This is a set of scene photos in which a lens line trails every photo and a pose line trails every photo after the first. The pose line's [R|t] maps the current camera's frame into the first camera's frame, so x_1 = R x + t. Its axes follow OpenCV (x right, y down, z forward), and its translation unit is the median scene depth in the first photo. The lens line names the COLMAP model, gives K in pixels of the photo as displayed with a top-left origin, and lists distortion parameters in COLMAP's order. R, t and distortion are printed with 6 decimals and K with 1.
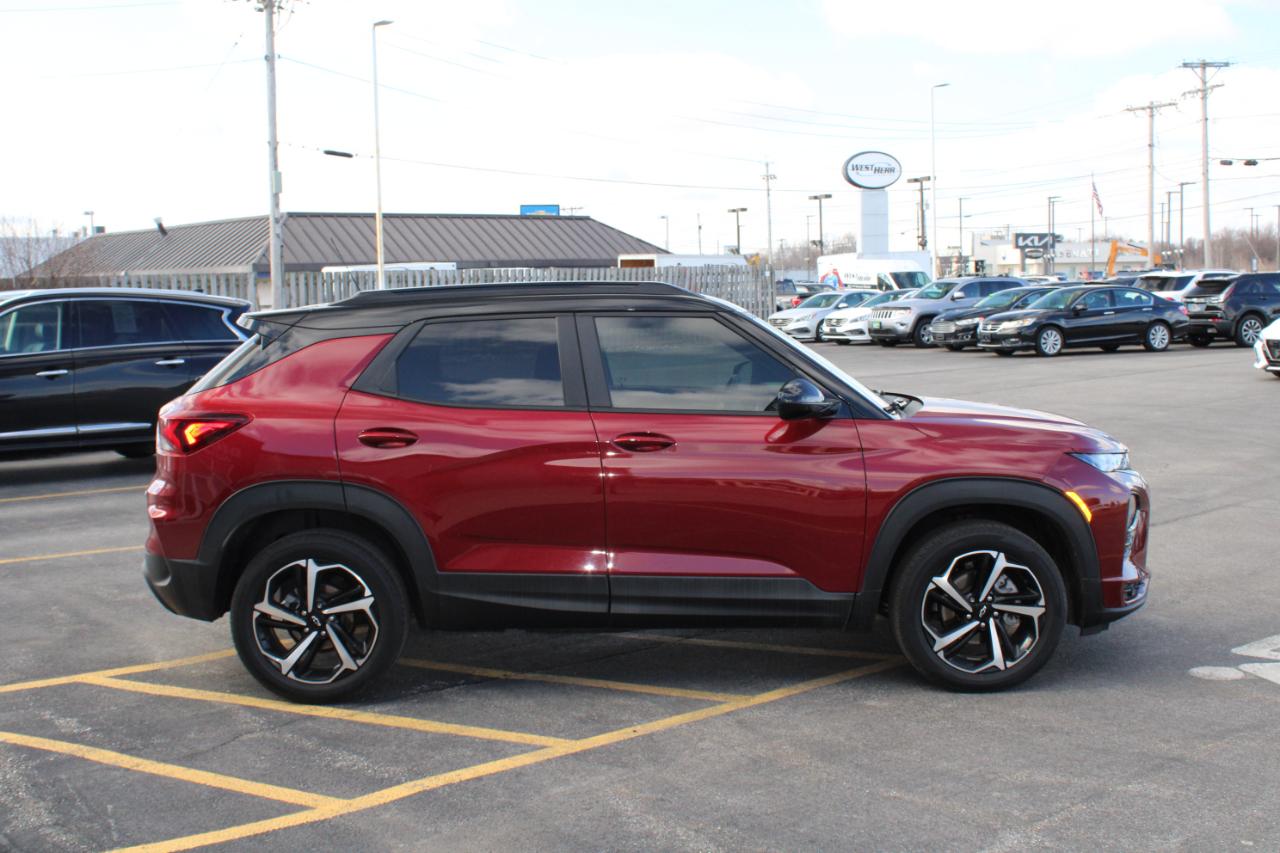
lens RADIAL K [[1421.6, 0, 633.6], [0, 1421.6, 421.6], [0, 0, 1]] dist [-0.062708, 0.000000]
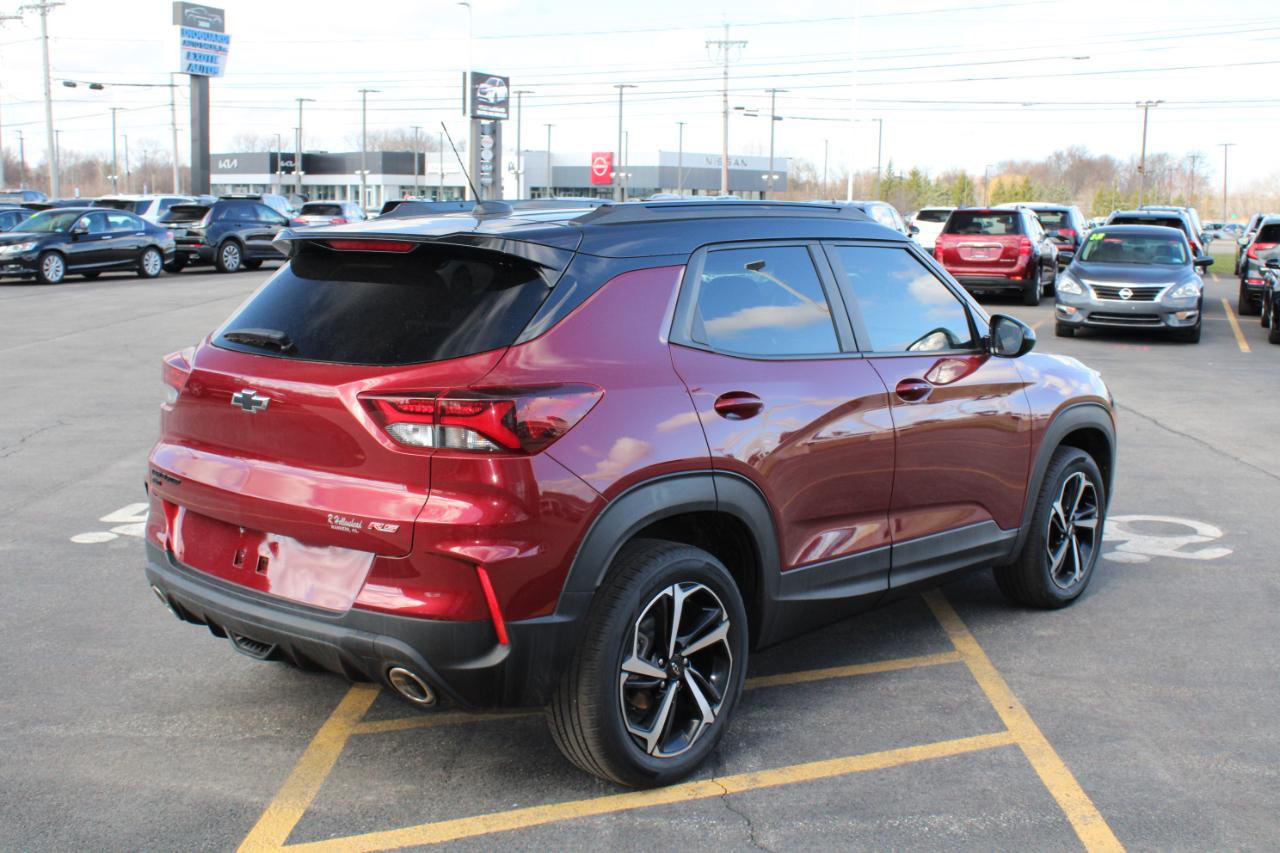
lens RADIAL K [[1421.6, 0, 648.1], [0, 1421.6, 423.2], [0, 0, 1]] dist [-0.062708, 0.000000]
pose [[0.664147, -0.077271, 0.743598, -0.136142], [0.036679, 0.996814, 0.070825, -0.006127], [-0.746701, -0.019764, 0.664866, 0.096266]]
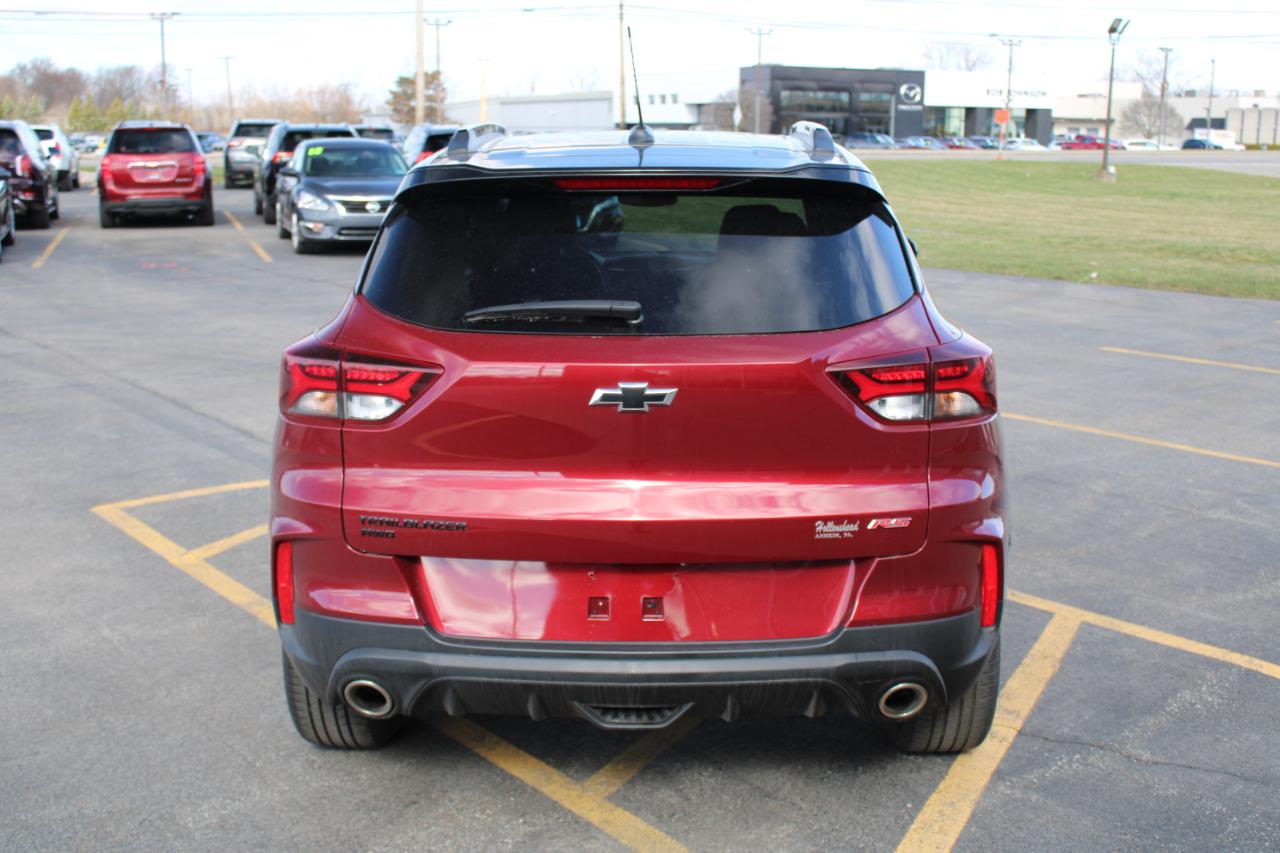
lens RADIAL K [[1421.6, 0, 642.4], [0, 1421.6, 427.1], [0, 0, 1]] dist [-0.062708, 0.000000]
pose [[0.041392, -0.179804, 0.982831, -0.159310], [0.086879, 0.980596, 0.175736, -0.015067], [-0.995359, 0.078113, 0.056210, 0.200329]]
